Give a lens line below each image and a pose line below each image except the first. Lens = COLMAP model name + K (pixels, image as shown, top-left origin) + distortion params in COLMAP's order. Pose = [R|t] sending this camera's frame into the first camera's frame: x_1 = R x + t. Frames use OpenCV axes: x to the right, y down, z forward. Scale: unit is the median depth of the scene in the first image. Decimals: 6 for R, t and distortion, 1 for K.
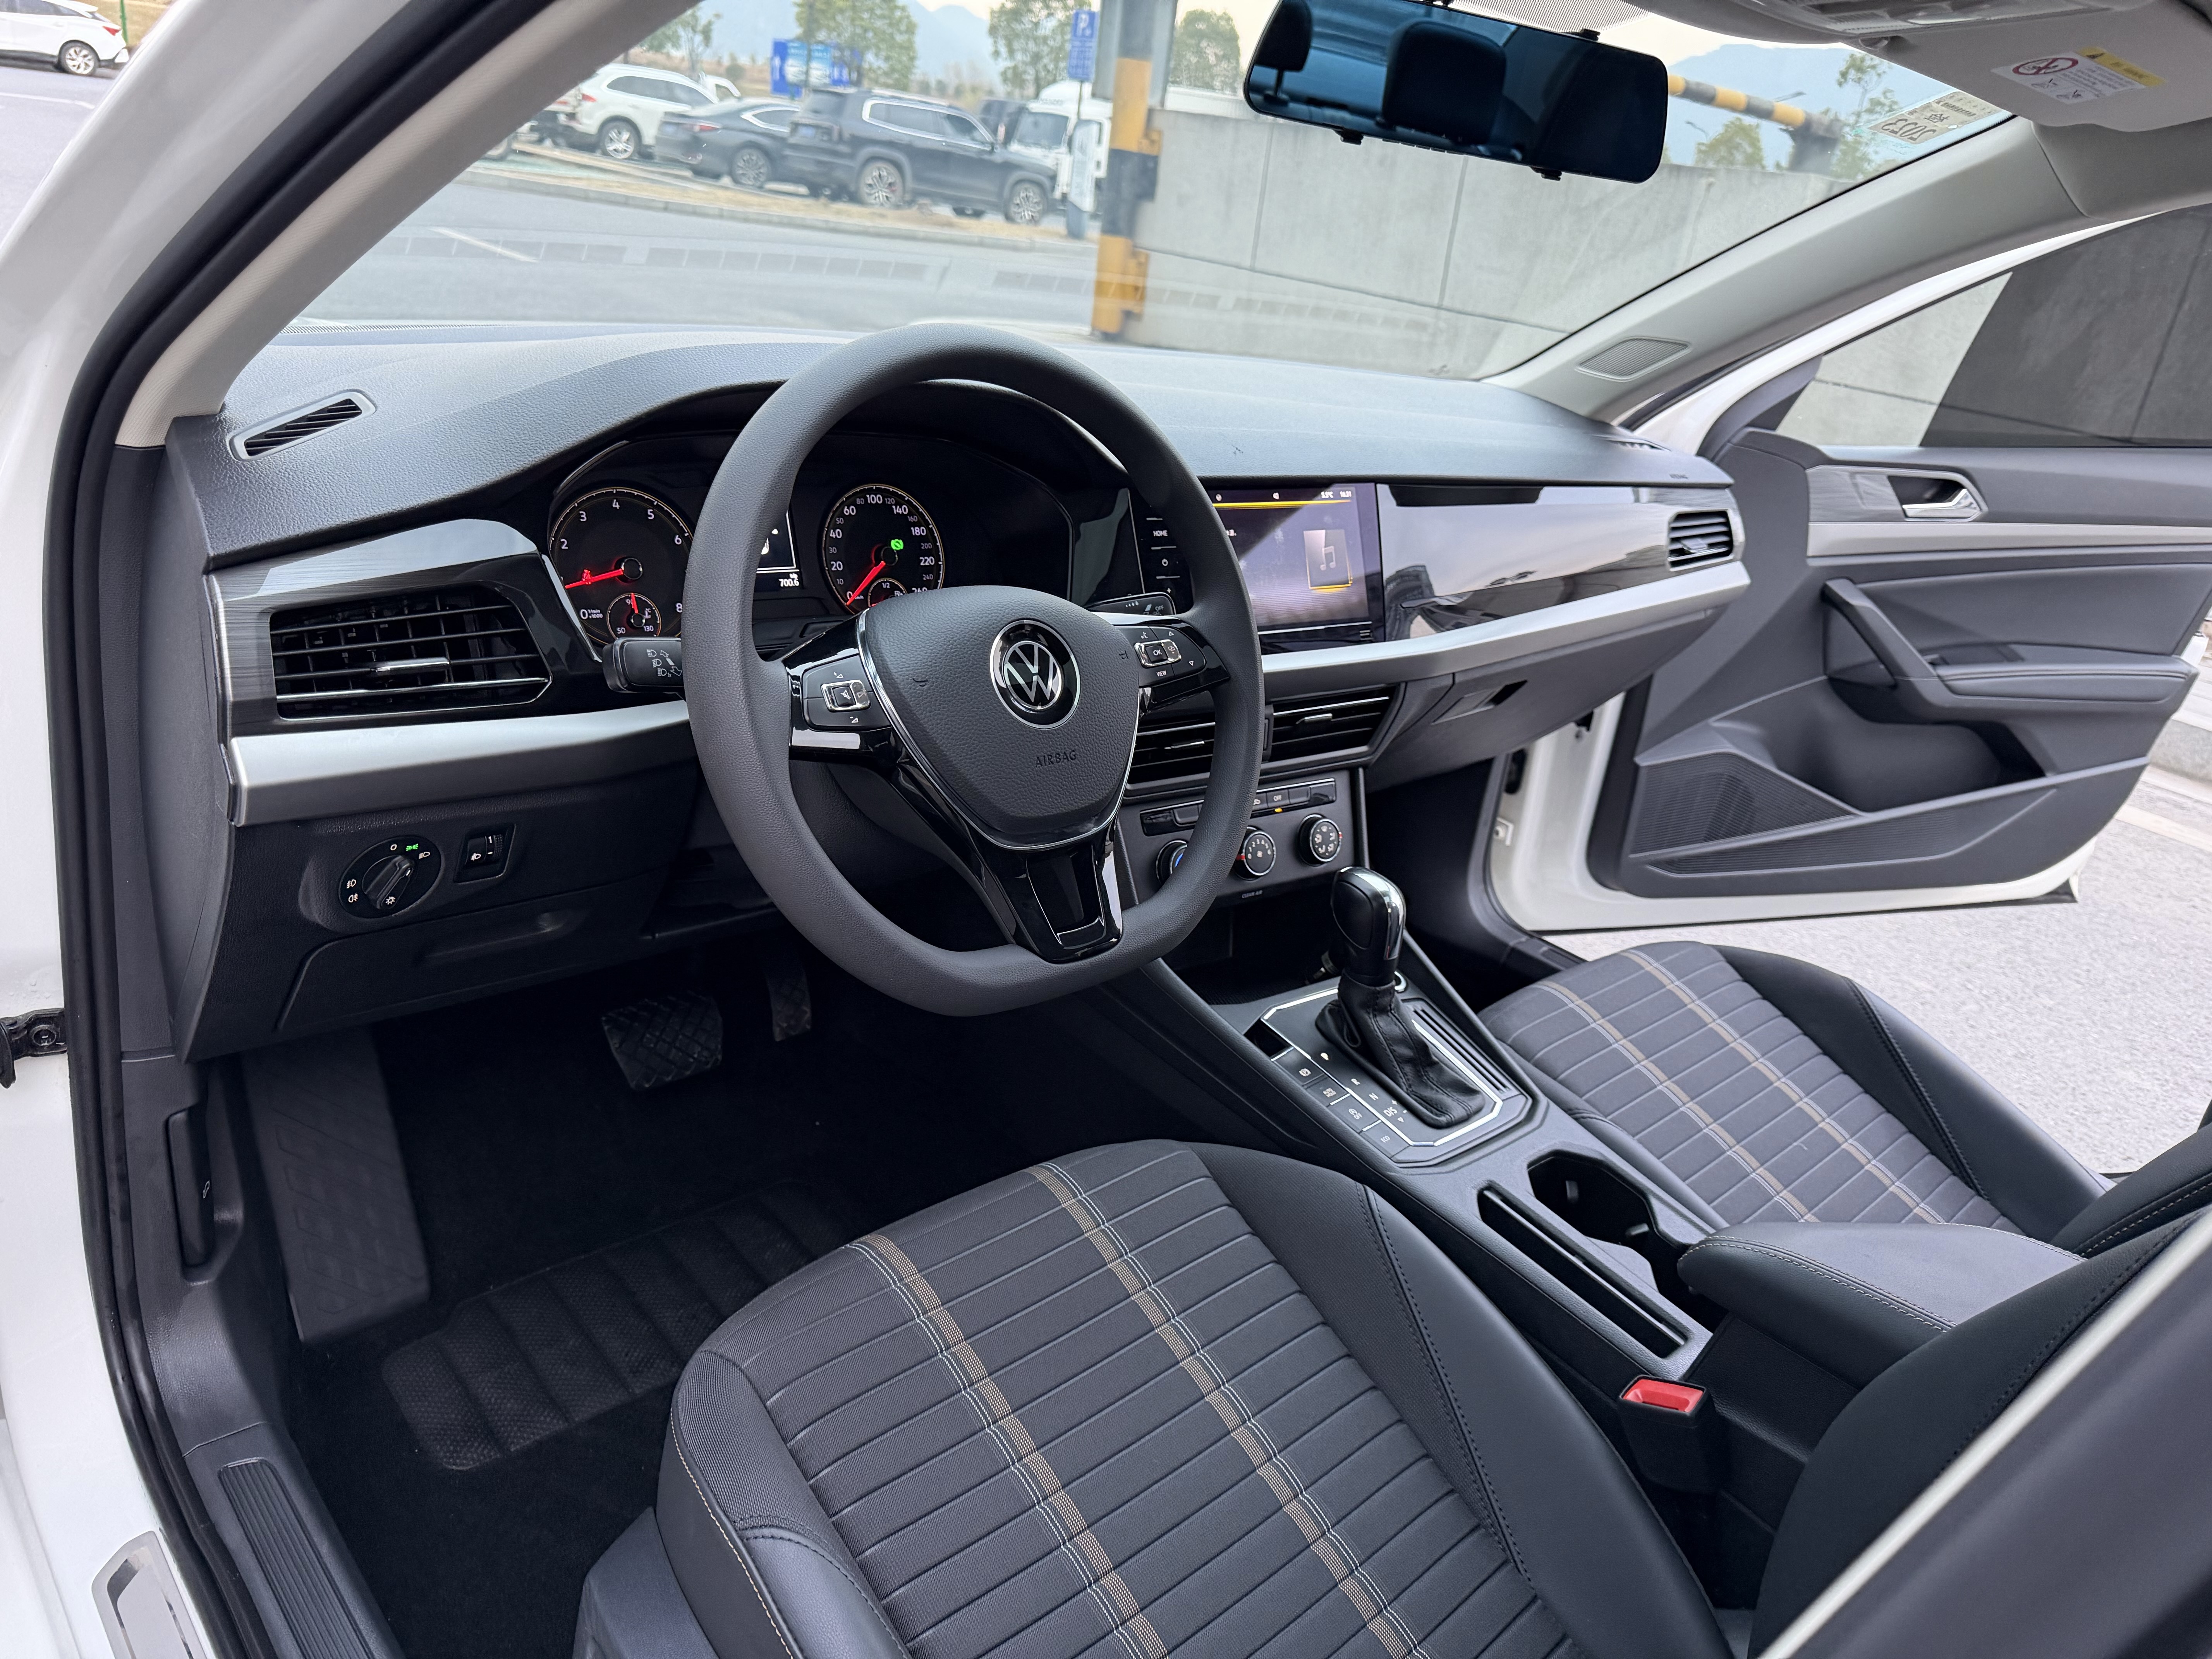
lens RADIAL K [[1570.4, 0, 1127.9], [0, 1570.4, 837.2], [0, 0, 1]] dist [0.045427, -0.057575]
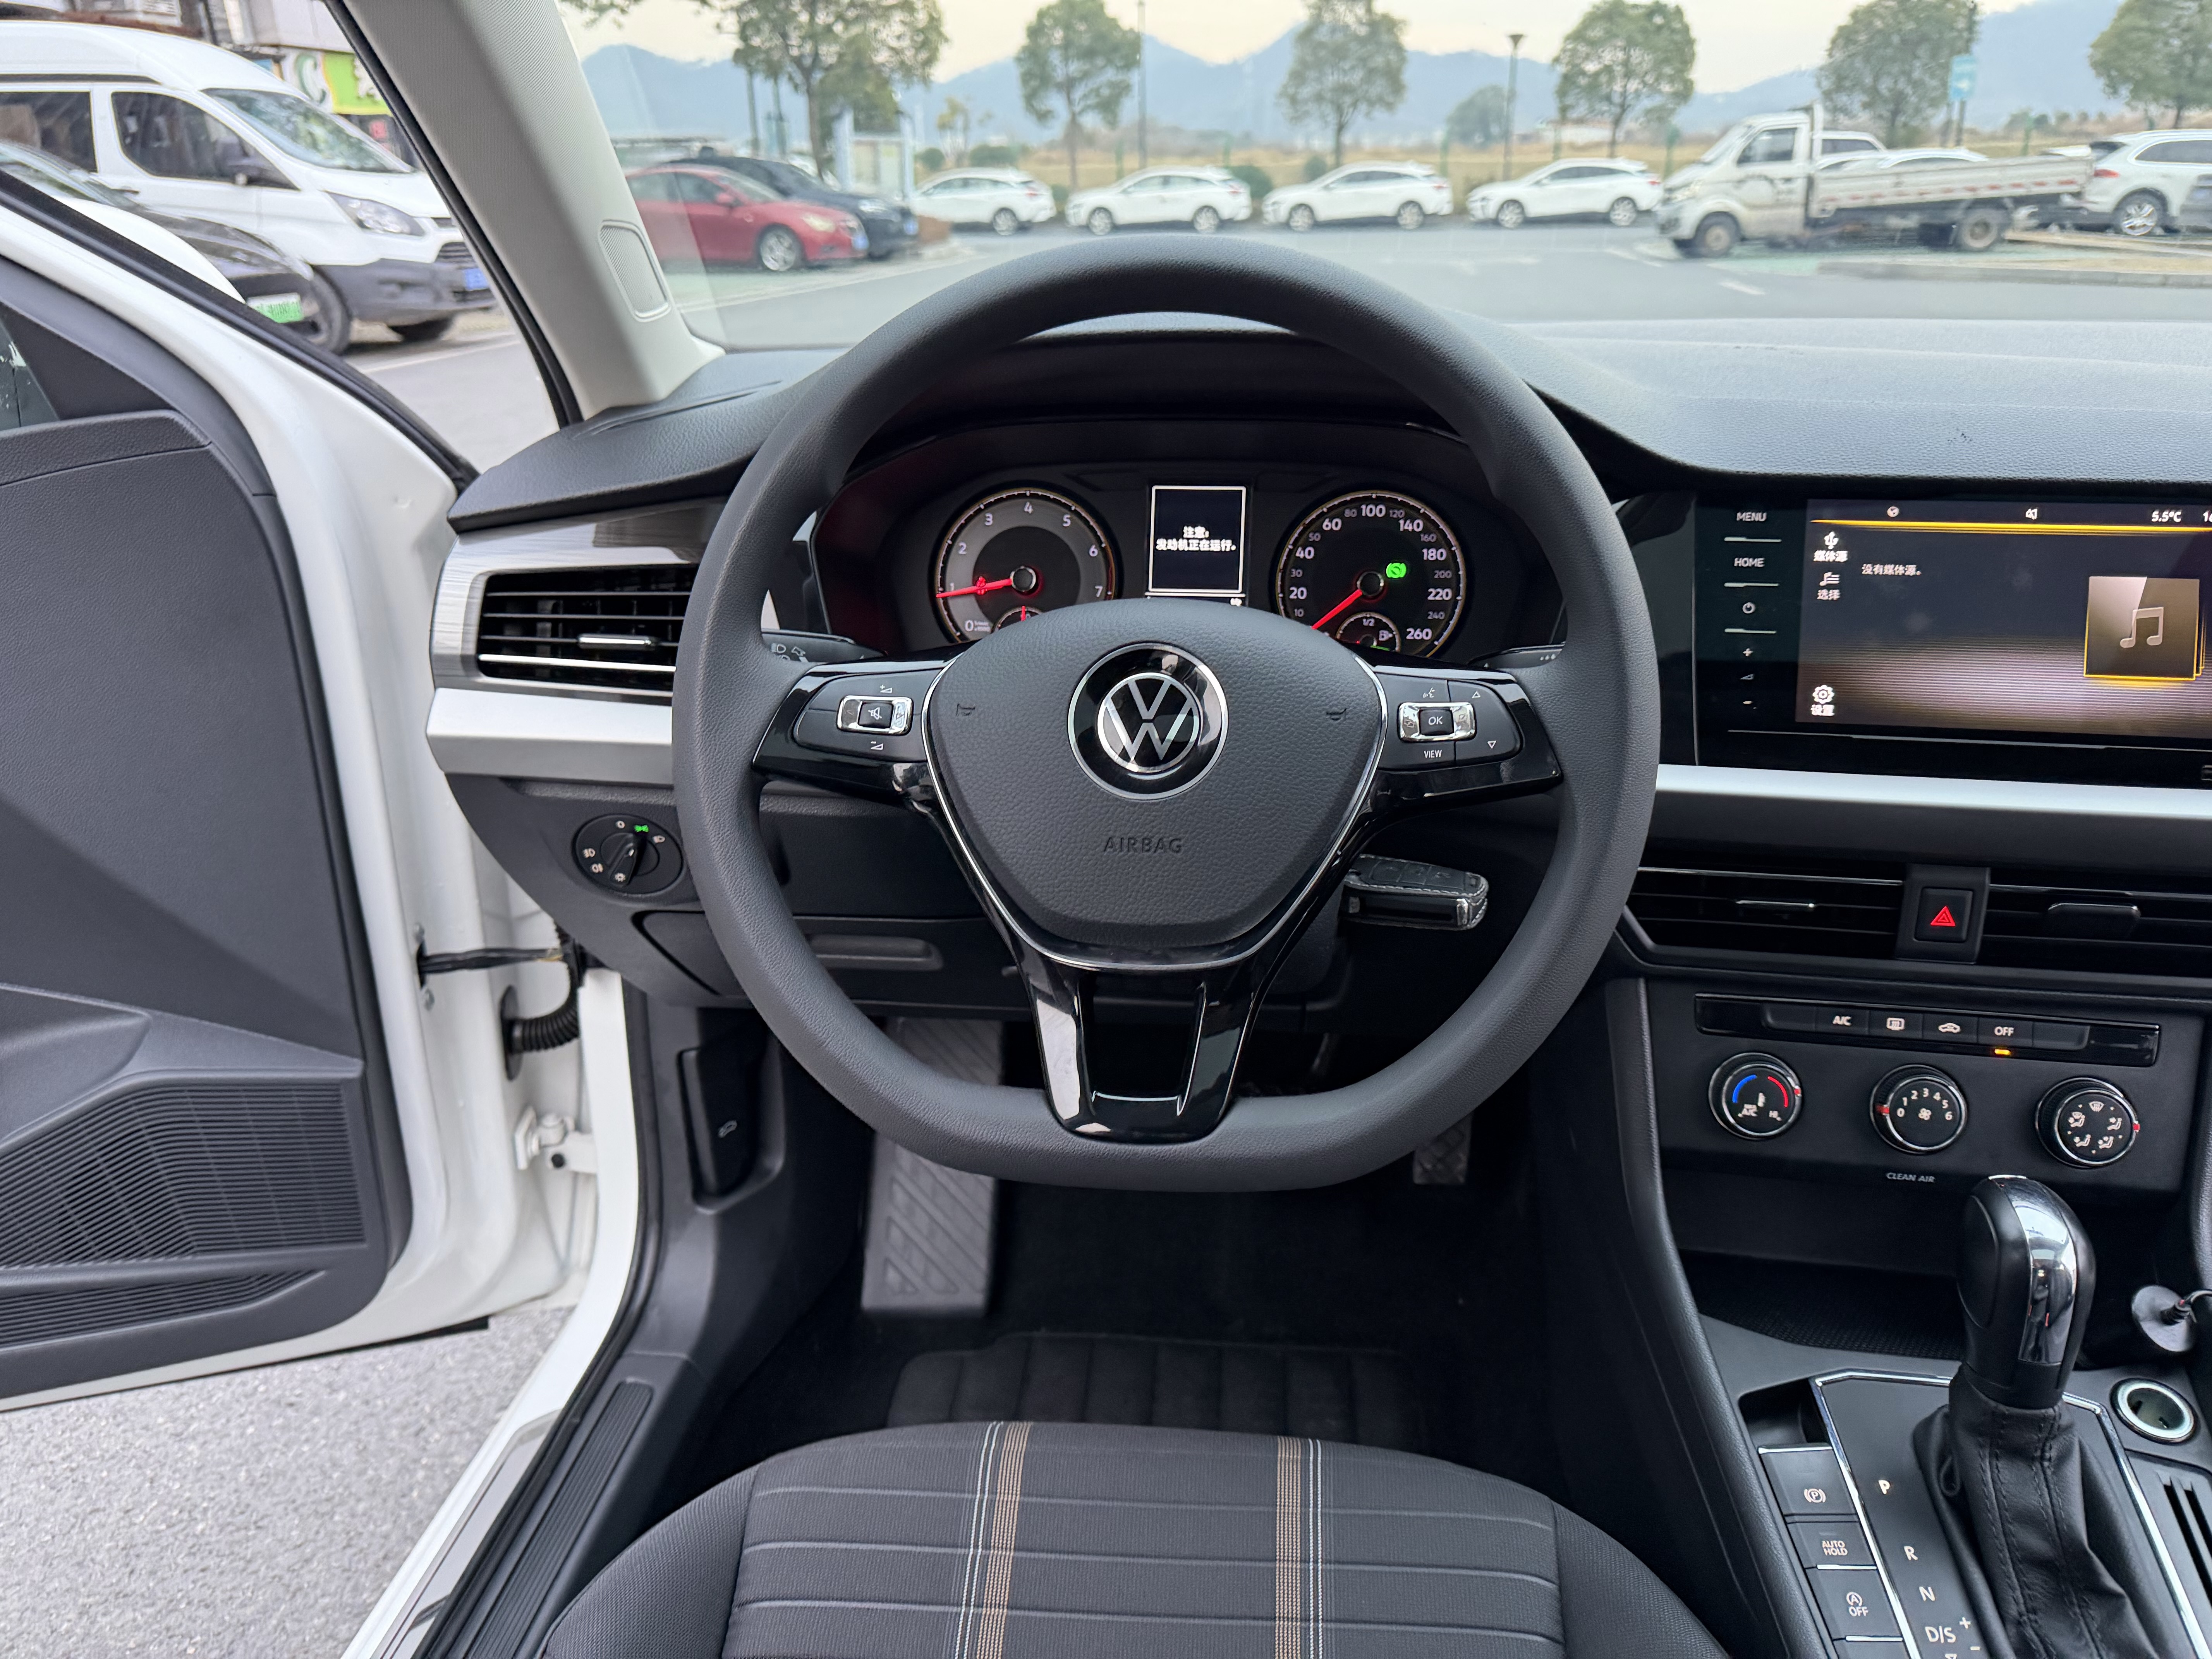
lens RADIAL K [[1570.4, 0, 1127.9], [0, 1570.4, 837.2], [0, 0, 1]] dist [0.045427, -0.057575]
pose [[0.661213, 0.150536, -0.734939, 0.256433], [-0.195679, 0.980355, 0.024755, -0.039440], [0.724228, 0.127444, 0.677681, 0.302472]]
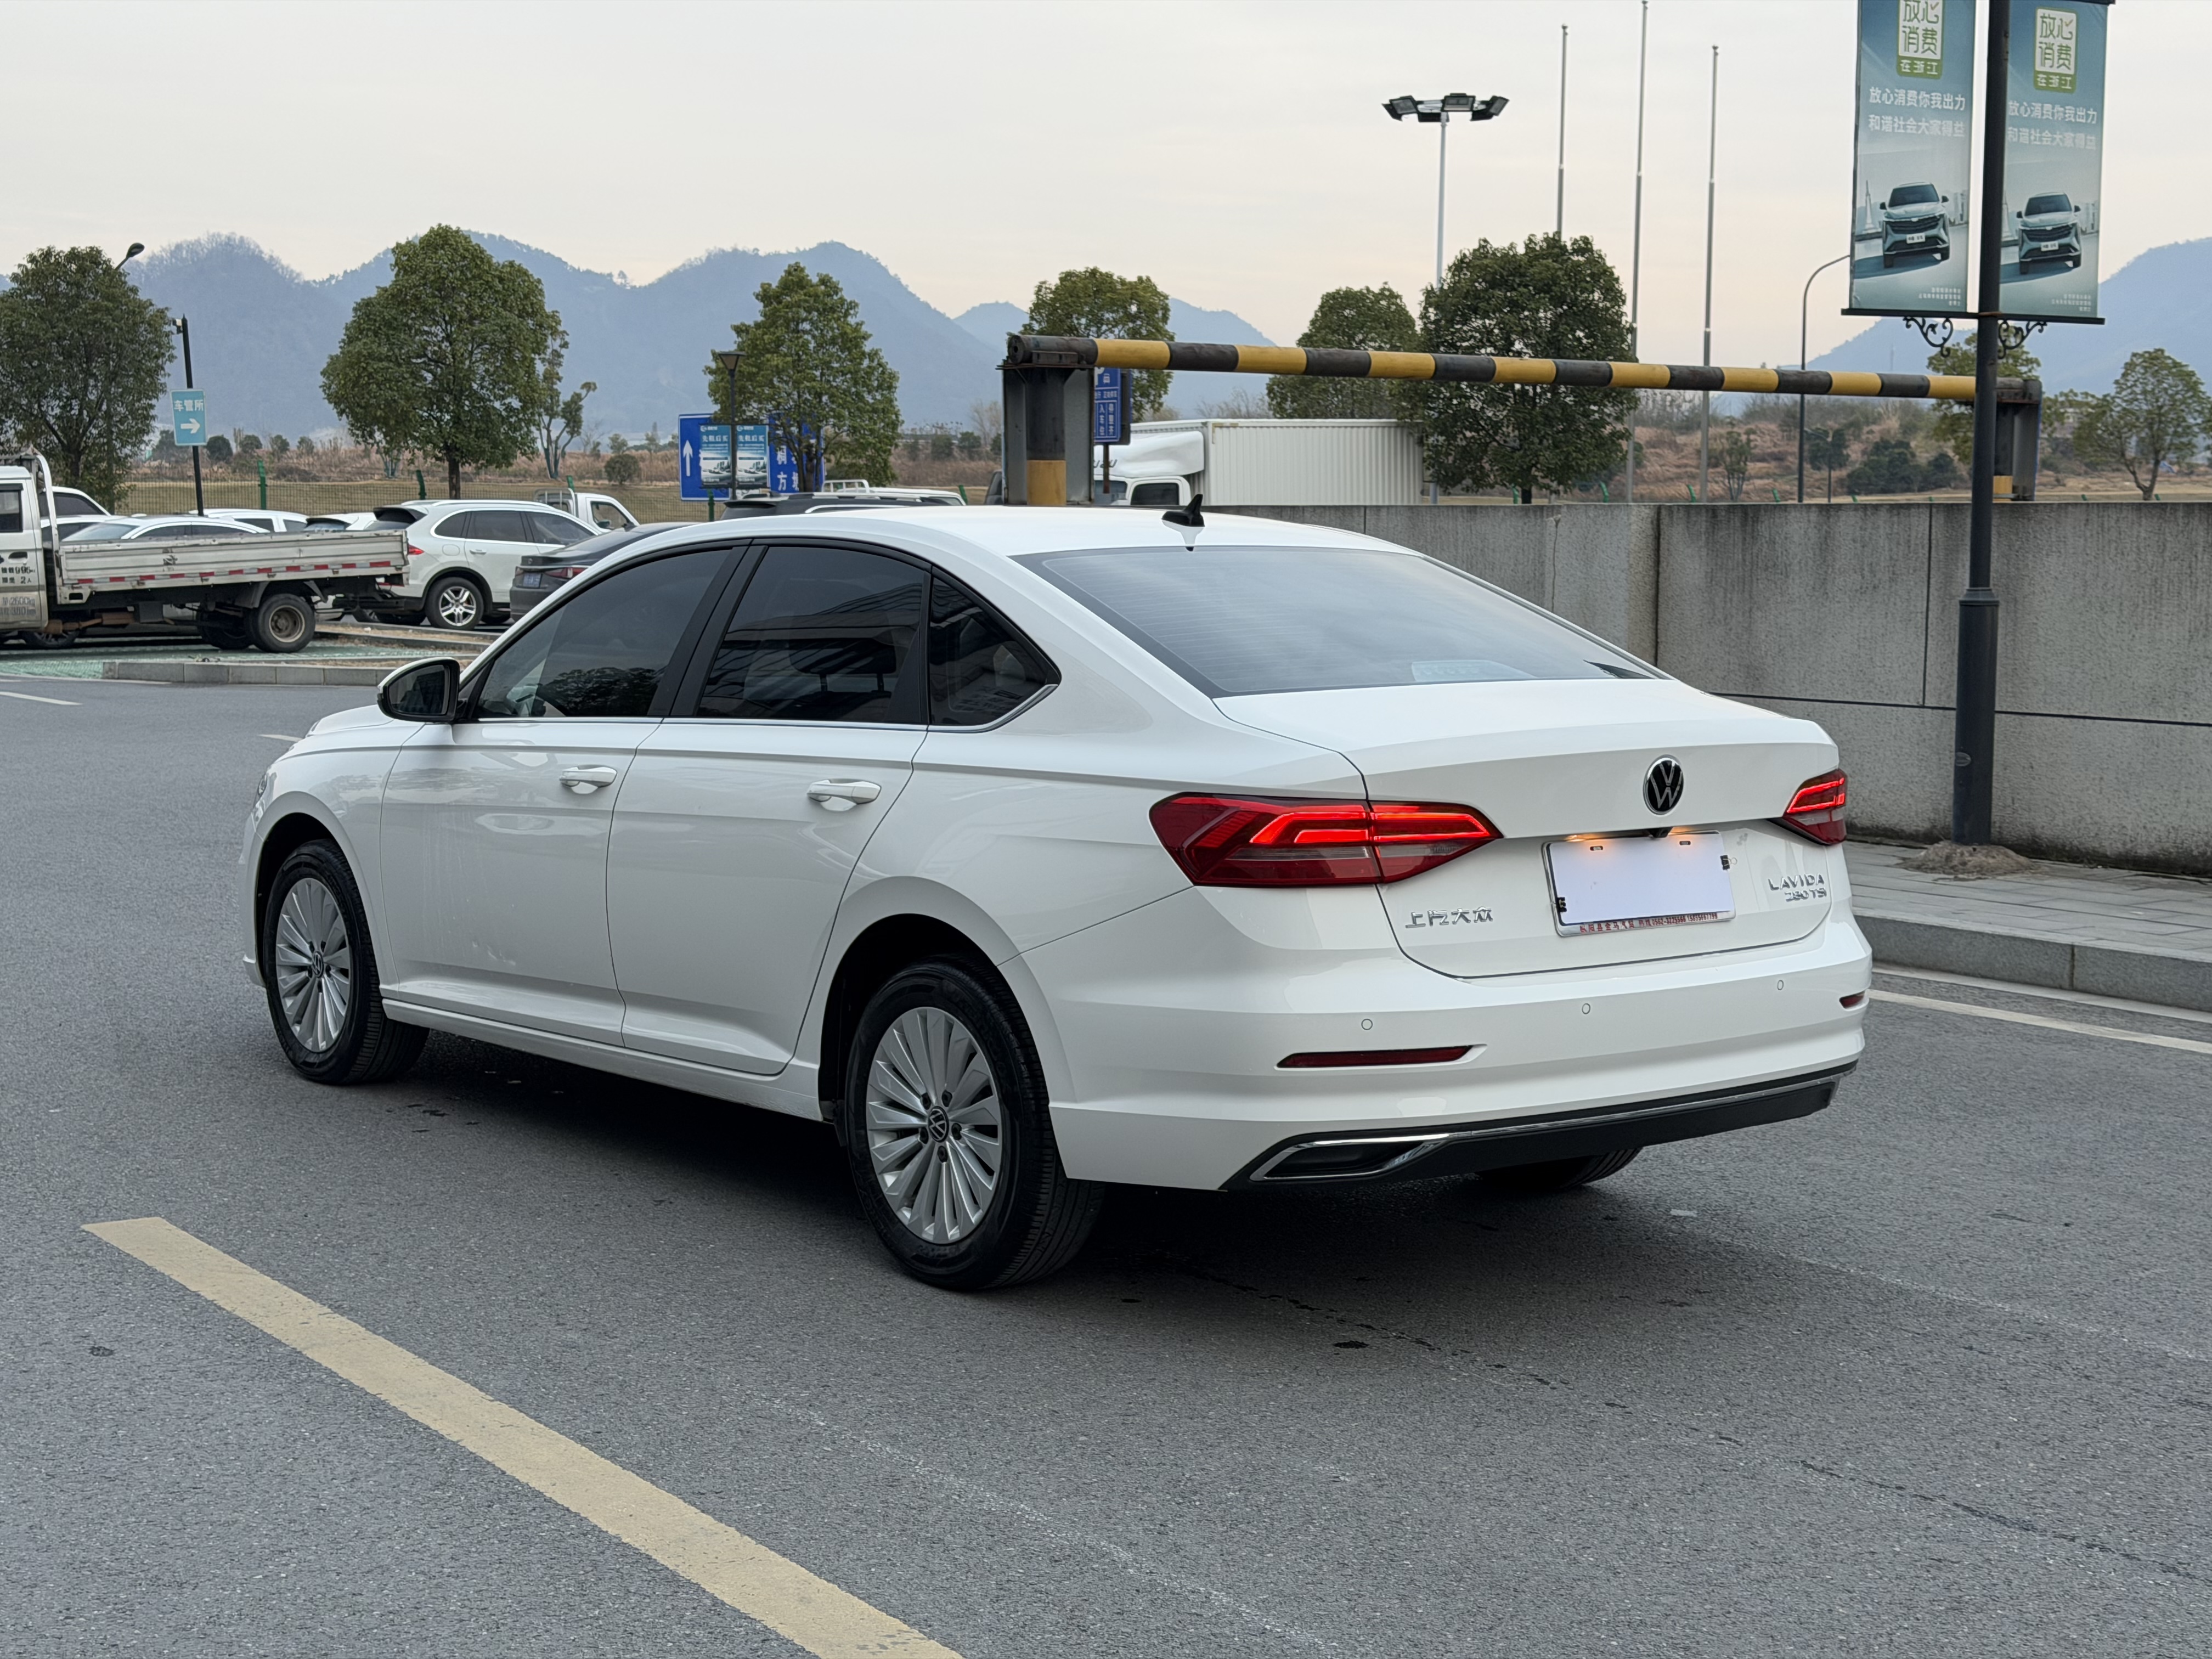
lens RADIAL K [[3053.3, 0, 1117.7], [0, 3053.3, 899.3], [0, 0, 1]] dist [0.211847, -0.498990]
pose [[0.989847, -0.117124, -0.080527, 0.933459], [0.089872, 0.954660, -0.283808, 1.513301], [0.110116, 0.273690, 0.955494, -3.629638]]
